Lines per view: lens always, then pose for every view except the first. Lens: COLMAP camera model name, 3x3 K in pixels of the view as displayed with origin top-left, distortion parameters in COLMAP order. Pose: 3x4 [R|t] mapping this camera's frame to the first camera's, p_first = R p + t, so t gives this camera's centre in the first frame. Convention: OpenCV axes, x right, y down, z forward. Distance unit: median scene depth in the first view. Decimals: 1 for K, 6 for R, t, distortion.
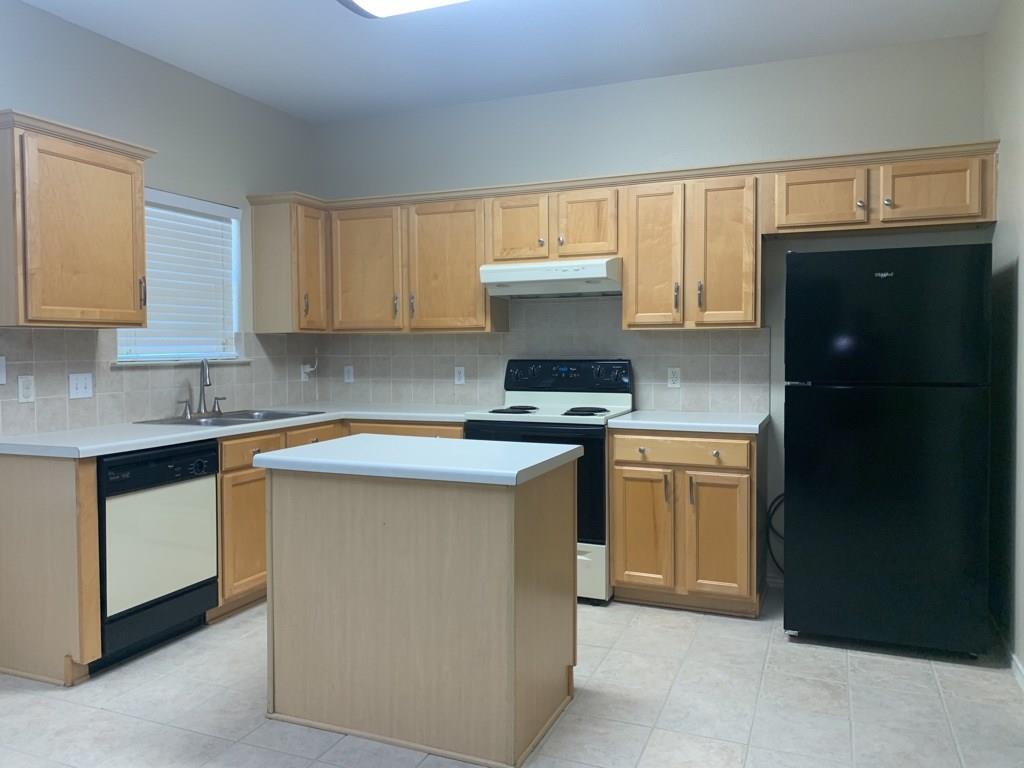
lens RADIAL K [[792.7, 0, 511.0], [0, 792.7, 371.3], [0, 0, 1]] dist [0.013706, -0.012576]
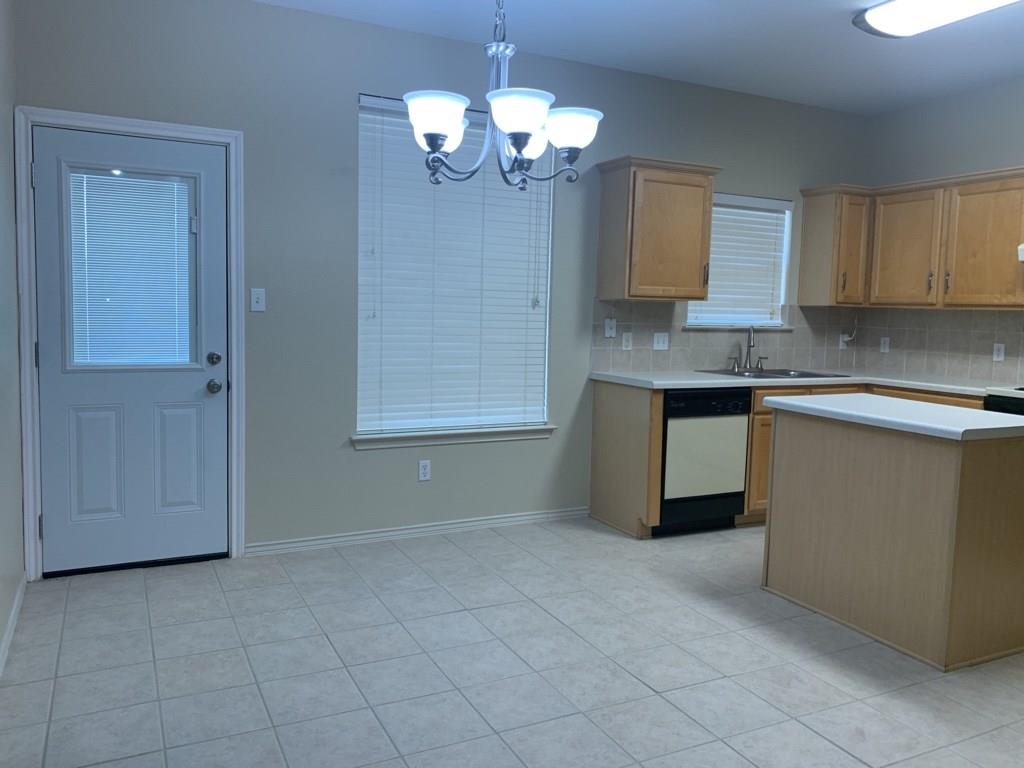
lens RADIAL K [[787.0, 0, 509.5], [0, 787.0, 374.8], [0, 0, 1]] dist [0.091665, -0.145006]
pose [[0.755271, 0.080548, -0.650444, 0.156729], [-0.051088, 0.996635, 0.064097, 0.001390], [0.653419, -0.015181, 0.756845, -0.217828]]
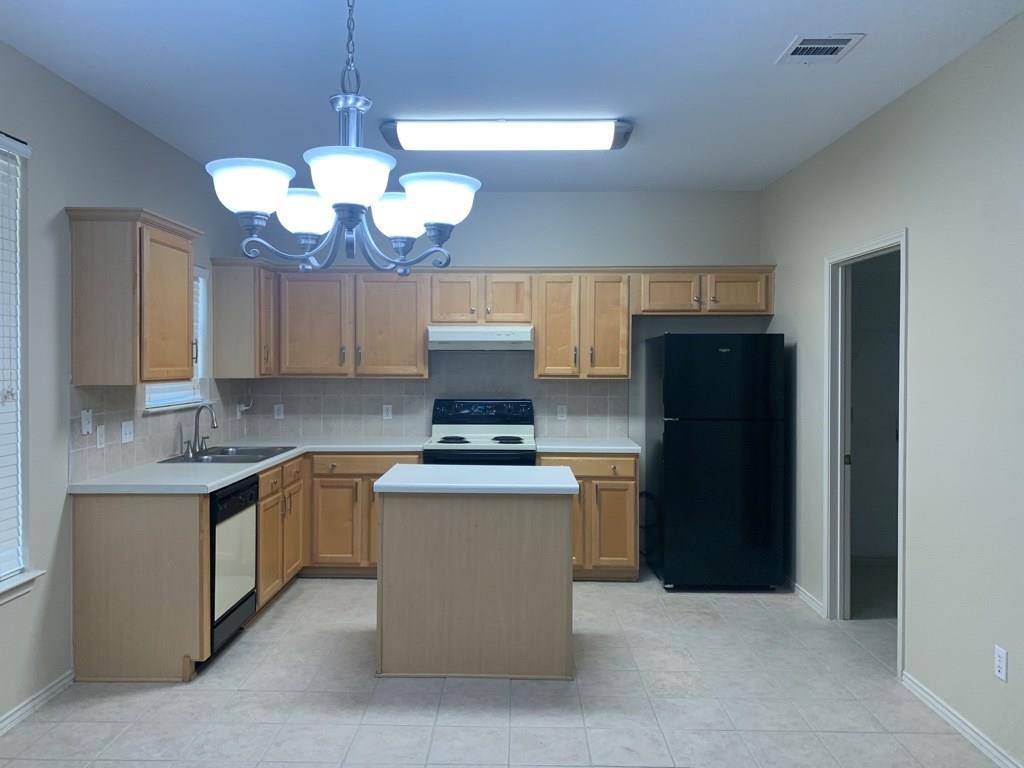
lens RADIAL K [[792.7, 0, 511.0], [0, 792.7, 371.3], [0, 0, 1]] dist [0.013706, -0.012576]
pose [[0.927537, 0.004307, 0.373707, -0.410625], [0.002368, 0.999846, -0.017399, -0.042815], [-0.373724, 0.017023, 0.927384, -0.240778]]
